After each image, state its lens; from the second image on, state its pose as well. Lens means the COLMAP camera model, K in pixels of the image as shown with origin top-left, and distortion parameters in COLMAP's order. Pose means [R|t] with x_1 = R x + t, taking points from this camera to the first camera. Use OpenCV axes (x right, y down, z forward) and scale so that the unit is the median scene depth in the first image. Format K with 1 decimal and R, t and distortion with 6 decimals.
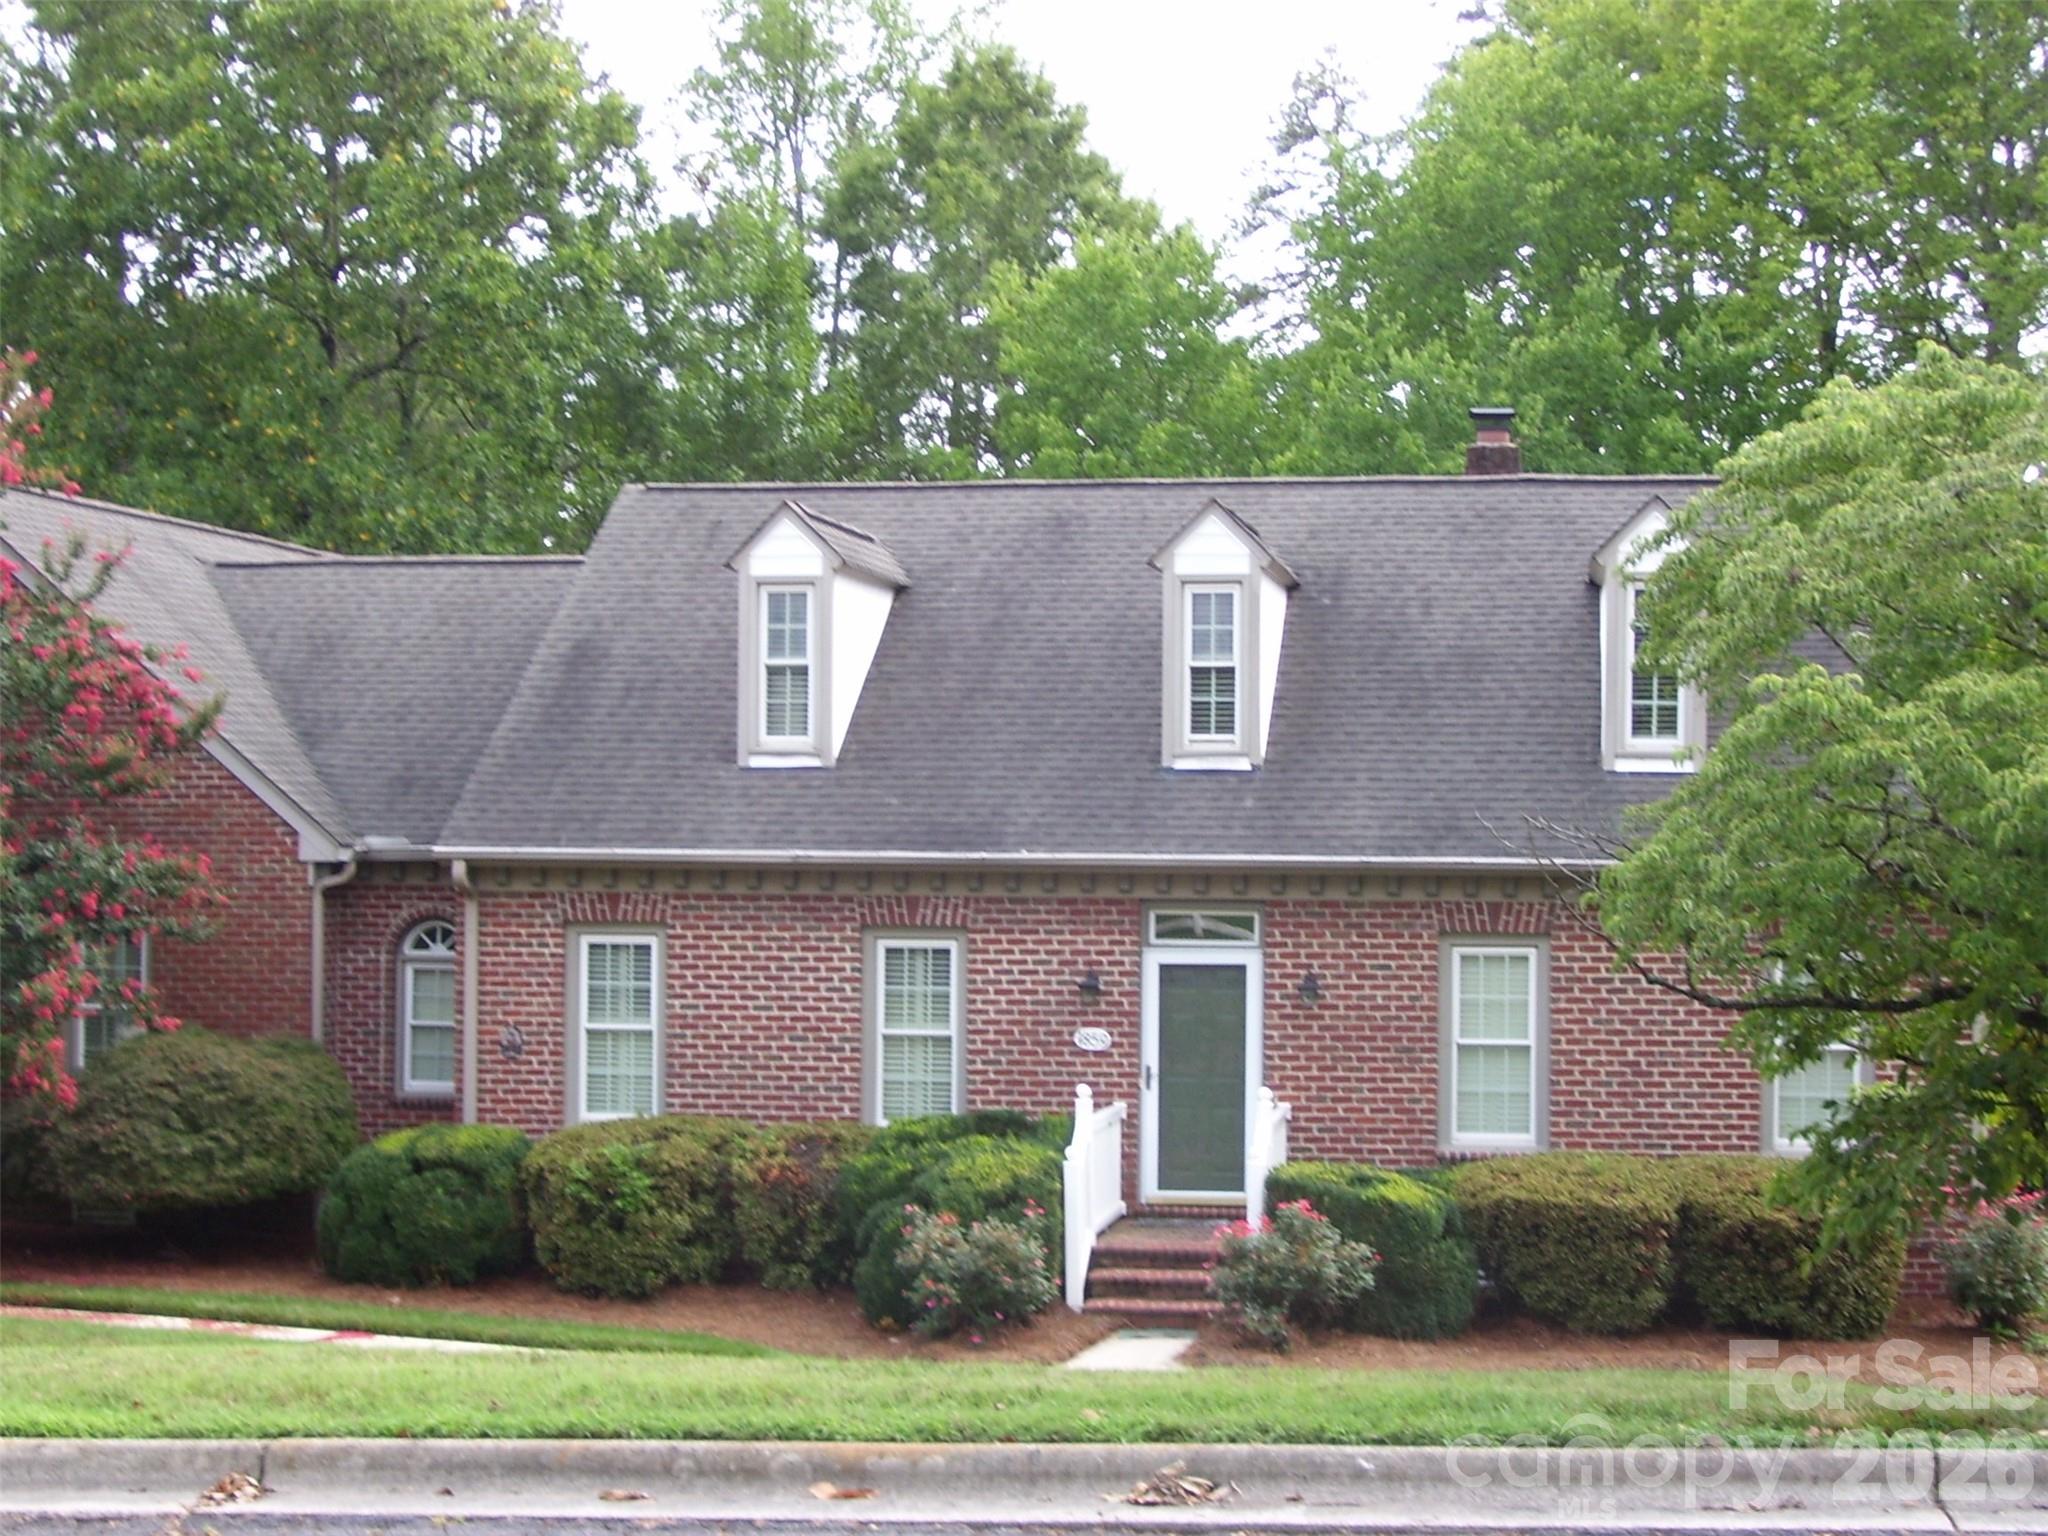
lens RADIAL K [[3327.0, 0, 1024.0], [0, 3327.0, 768.0], [0, 0, 1]] dist [-0.014798, -0.052513]
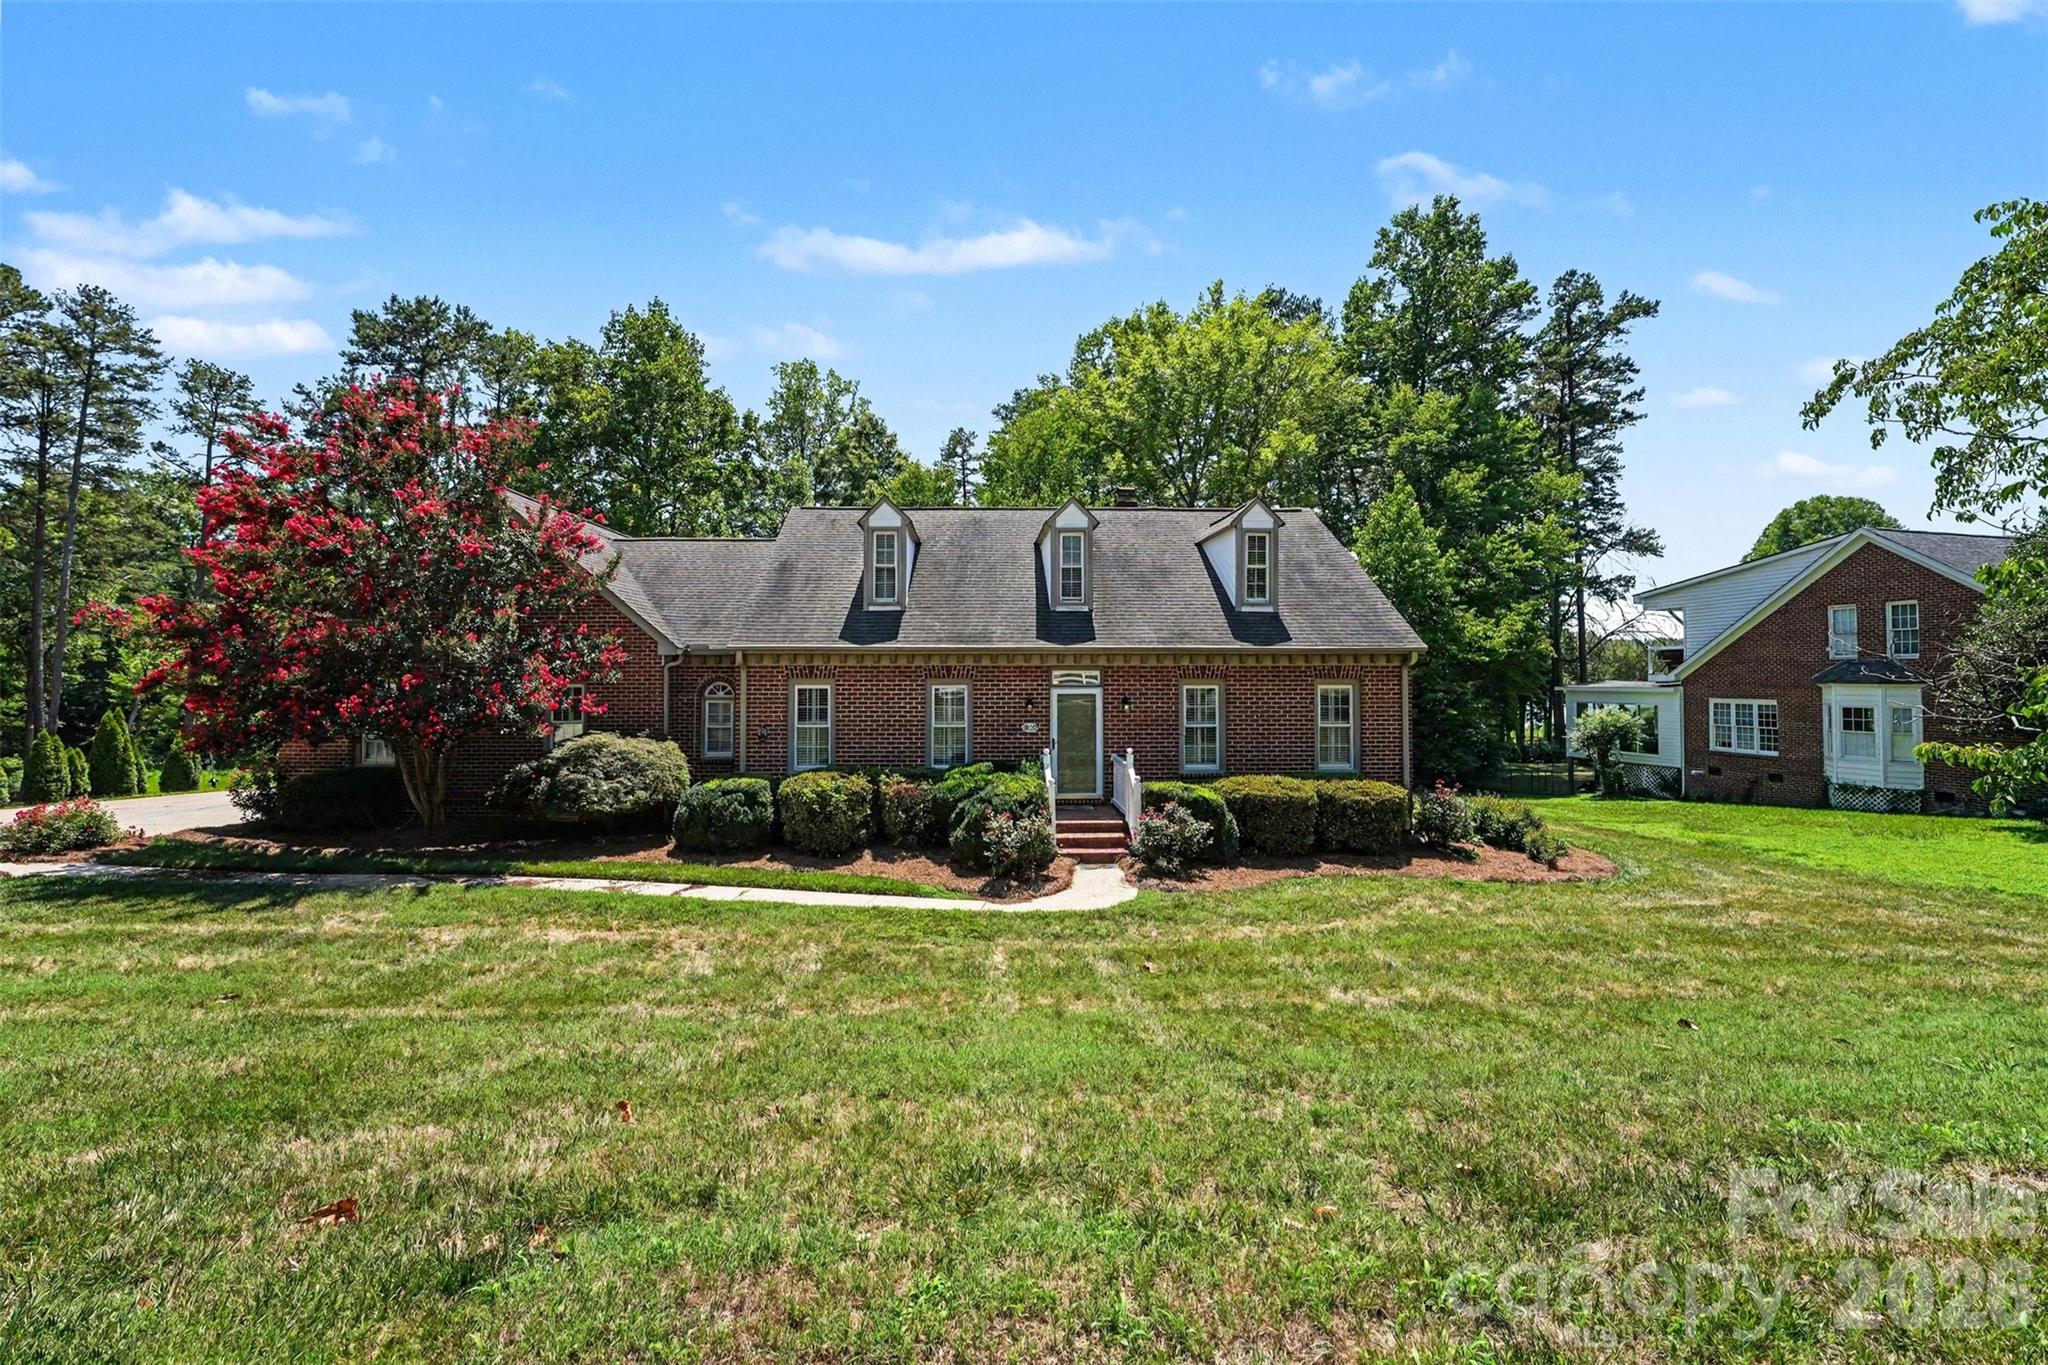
lens RADIAL K [[838.3, 0, 1019.5], [0, 838.3, 665.1], [0, 0, 1]] dist [-0.026274, 0.000073]
pose [[0.974322, -0.001437, 0.225155, -0.117172], [-0.001592, 0.999911, 0.013271, 0.029958], [-0.225154, -0.013289, 0.974233, 0.435501]]
